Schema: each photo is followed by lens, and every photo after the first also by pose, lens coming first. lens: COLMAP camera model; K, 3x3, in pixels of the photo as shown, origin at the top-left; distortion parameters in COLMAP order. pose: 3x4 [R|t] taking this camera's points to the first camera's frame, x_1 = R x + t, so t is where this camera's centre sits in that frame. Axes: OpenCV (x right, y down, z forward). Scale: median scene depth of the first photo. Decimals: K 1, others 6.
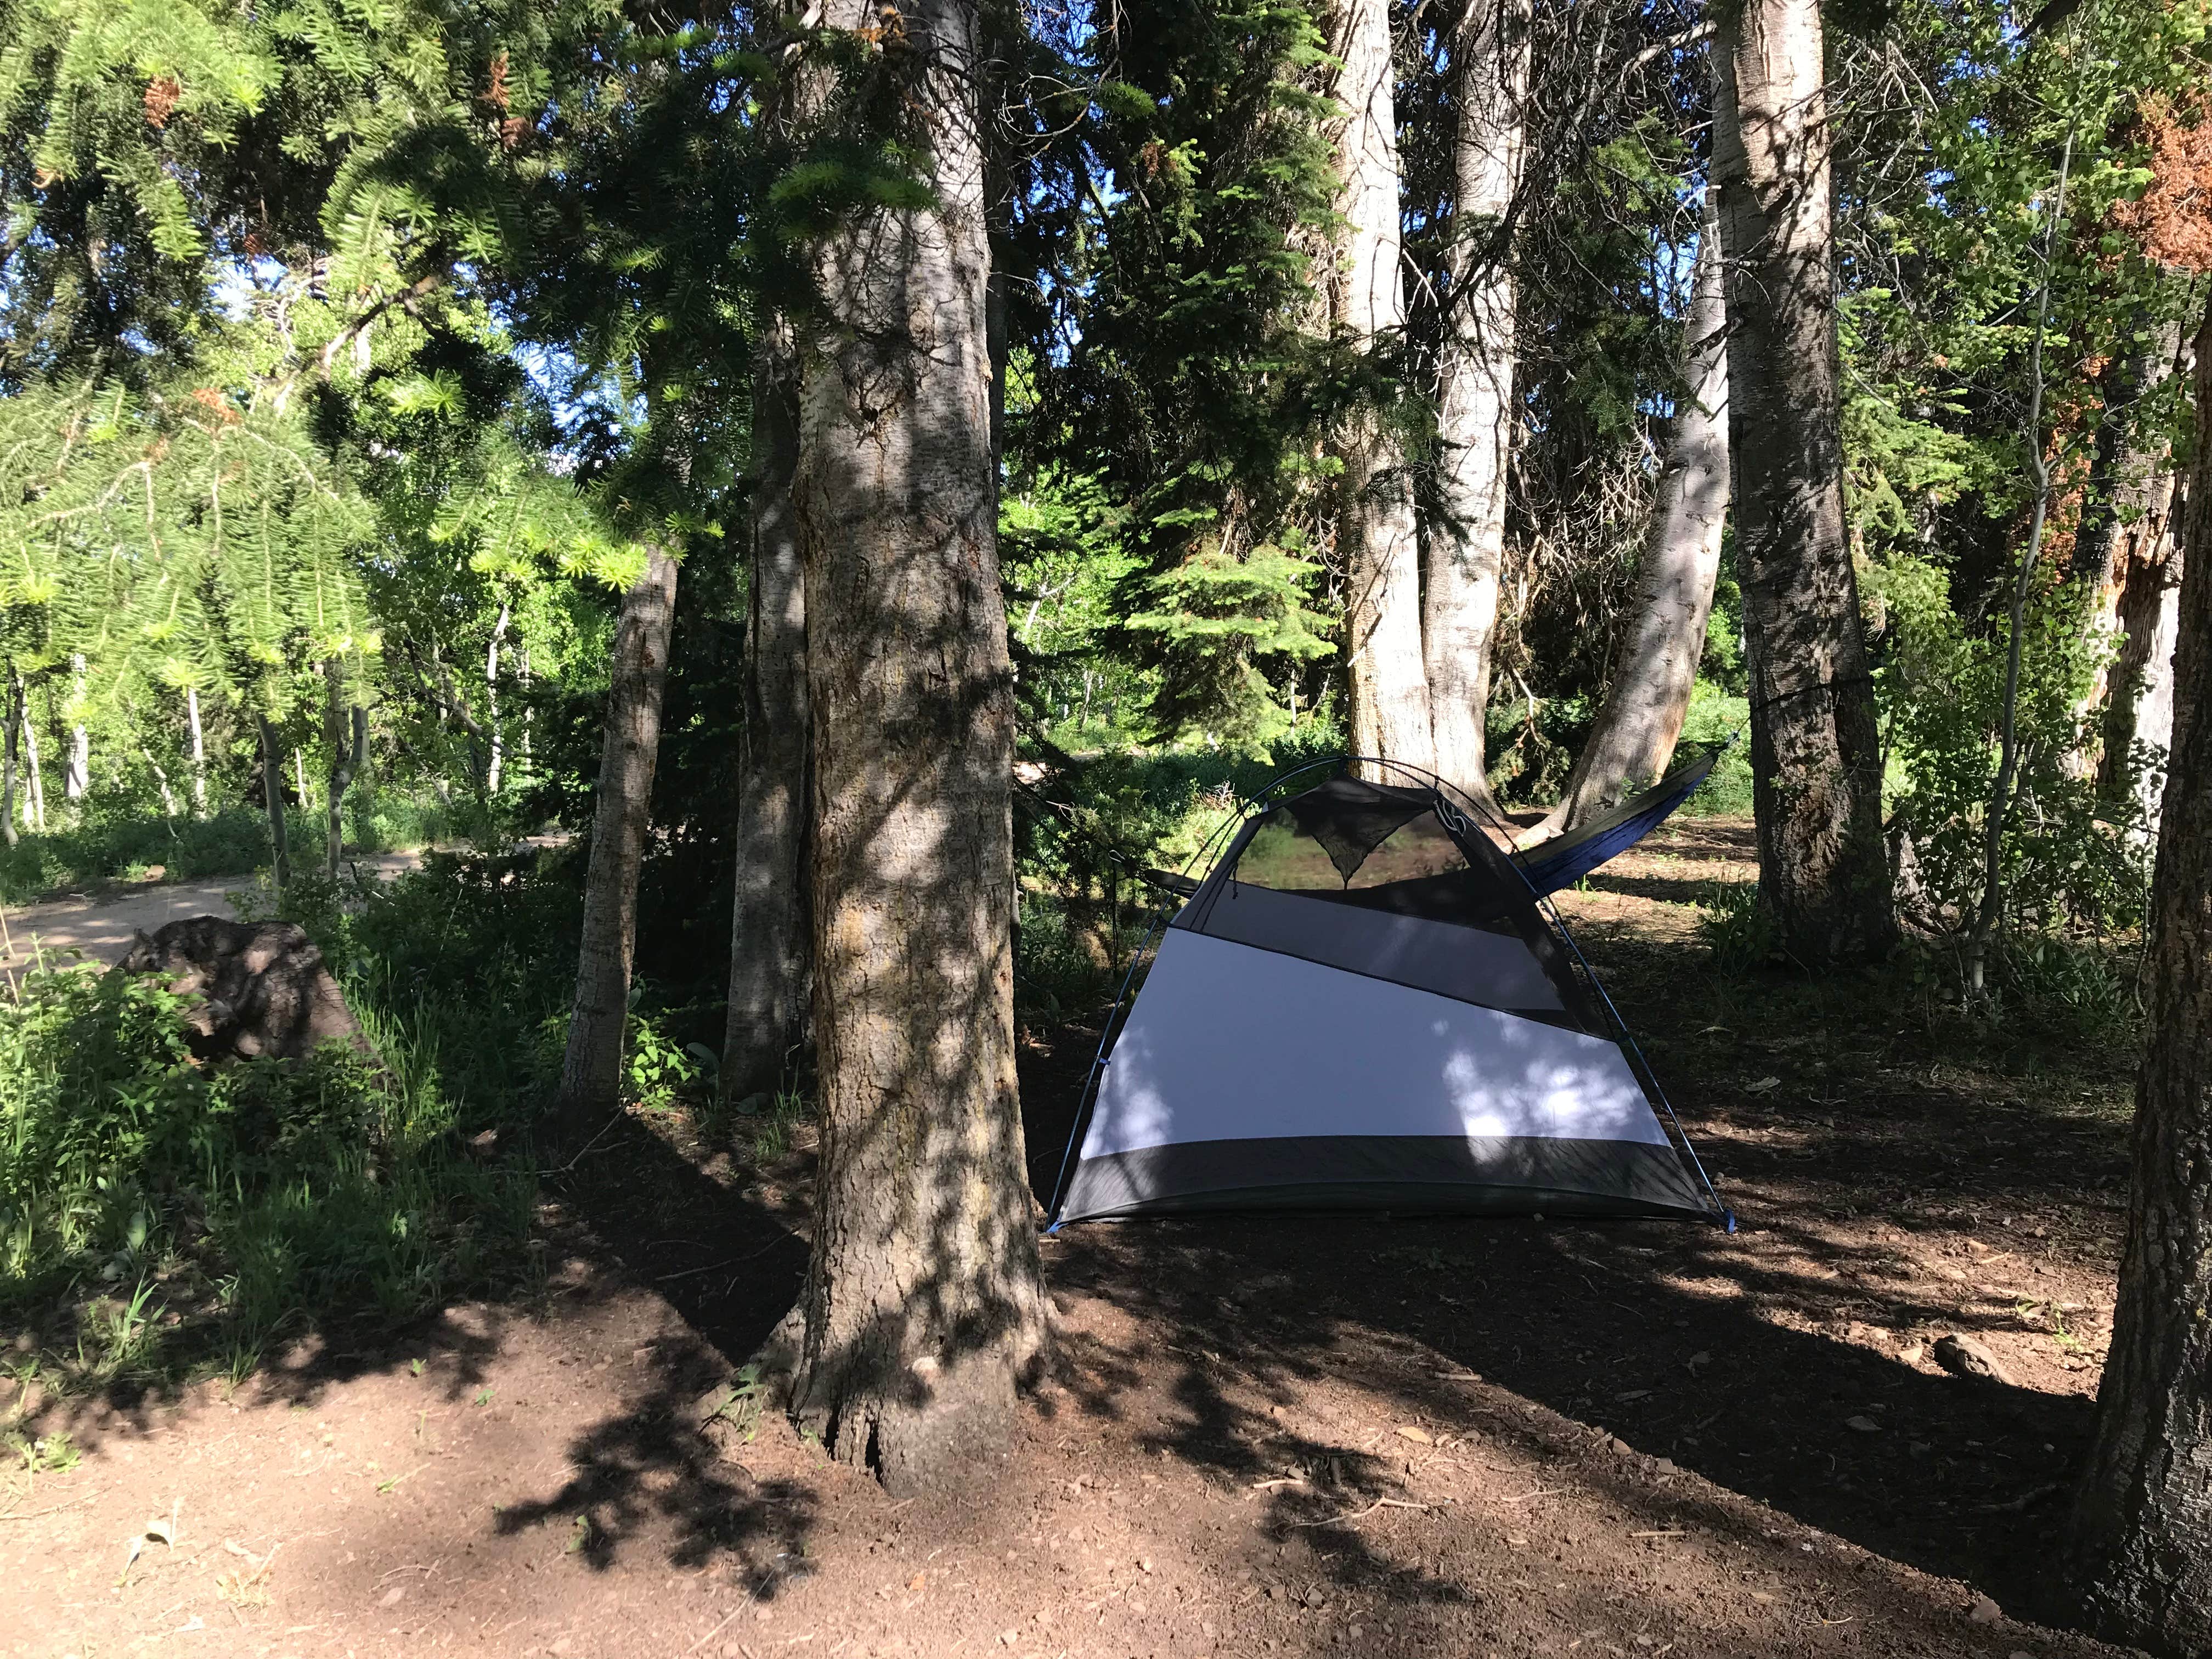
lens RADIAL K [[1778.5, 0, 1106.0], [0, 1778.5, 829.5], [0, 0, 1]] dist [0.028768, -0.006084]
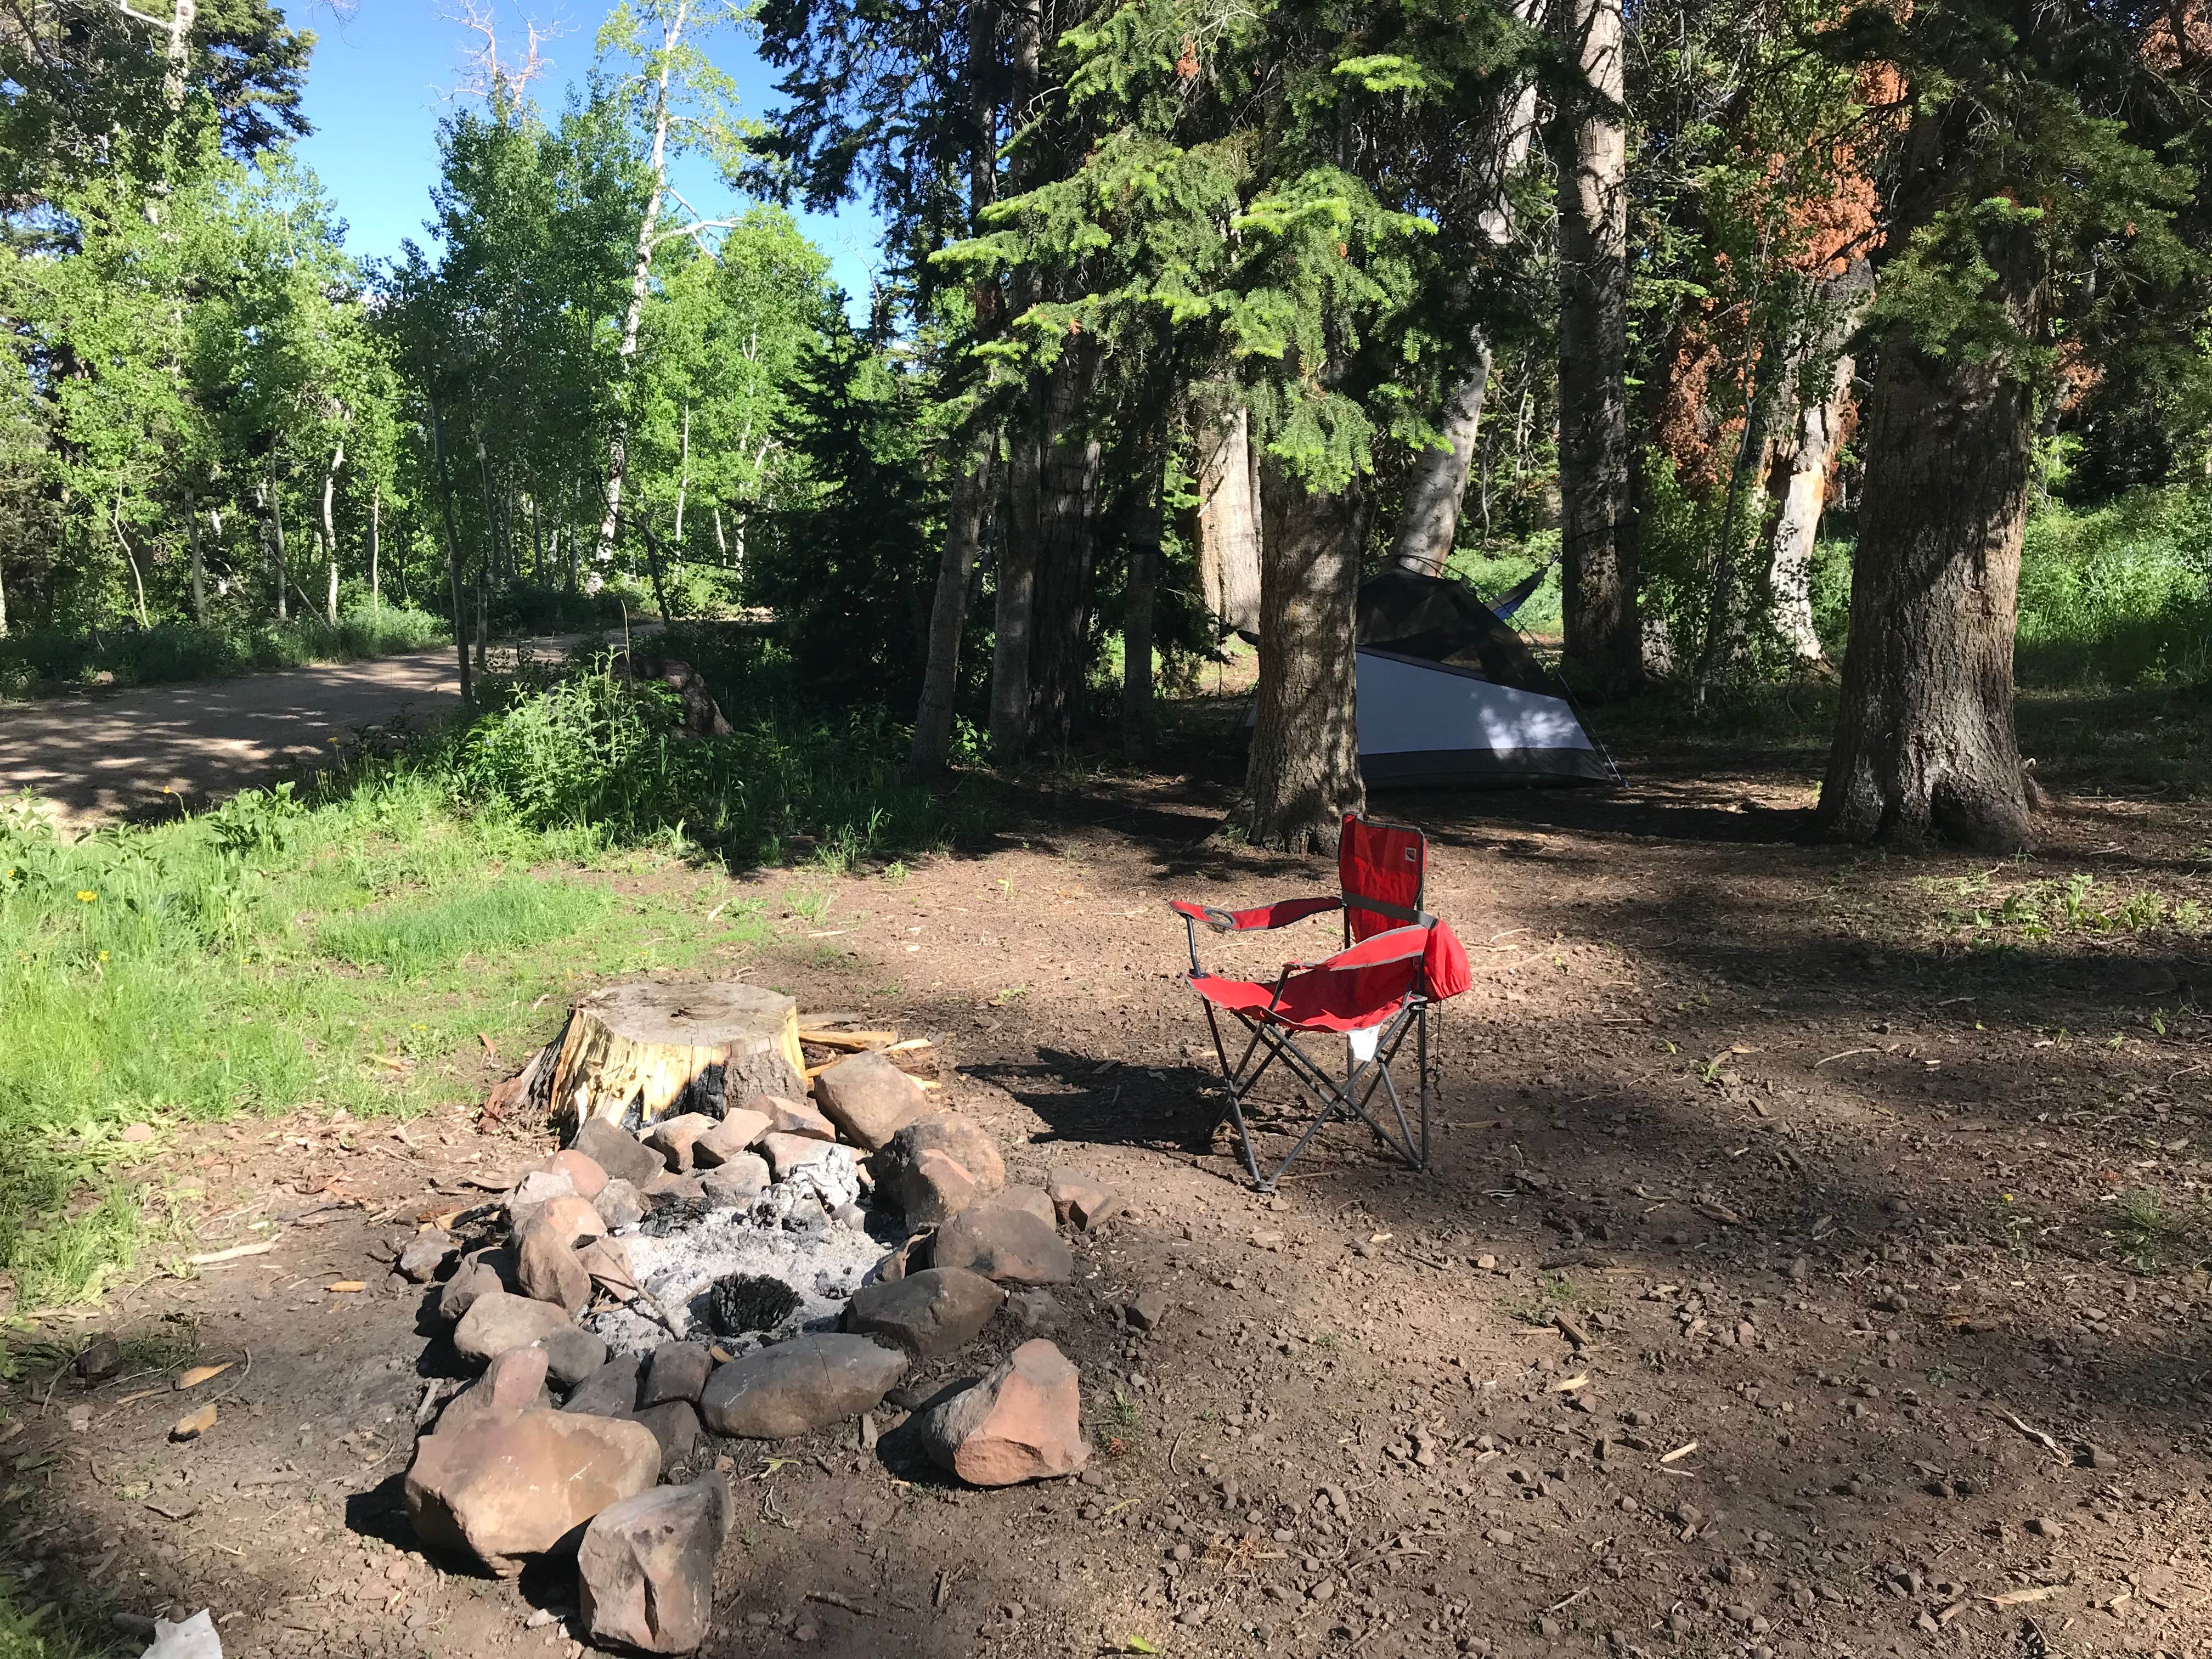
lens RADIAL K [[1778.5, 0, 1106.0], [0, 1778.5, 829.5], [0, 0, 1]] dist [0.028768, -0.006084]
pose [[0.977986, -0.011510, 0.208353, -0.648415], [-0.004163, 0.997203, 0.074630, 0.124604], [-0.208630, -0.073854, 0.975202, -0.851948]]
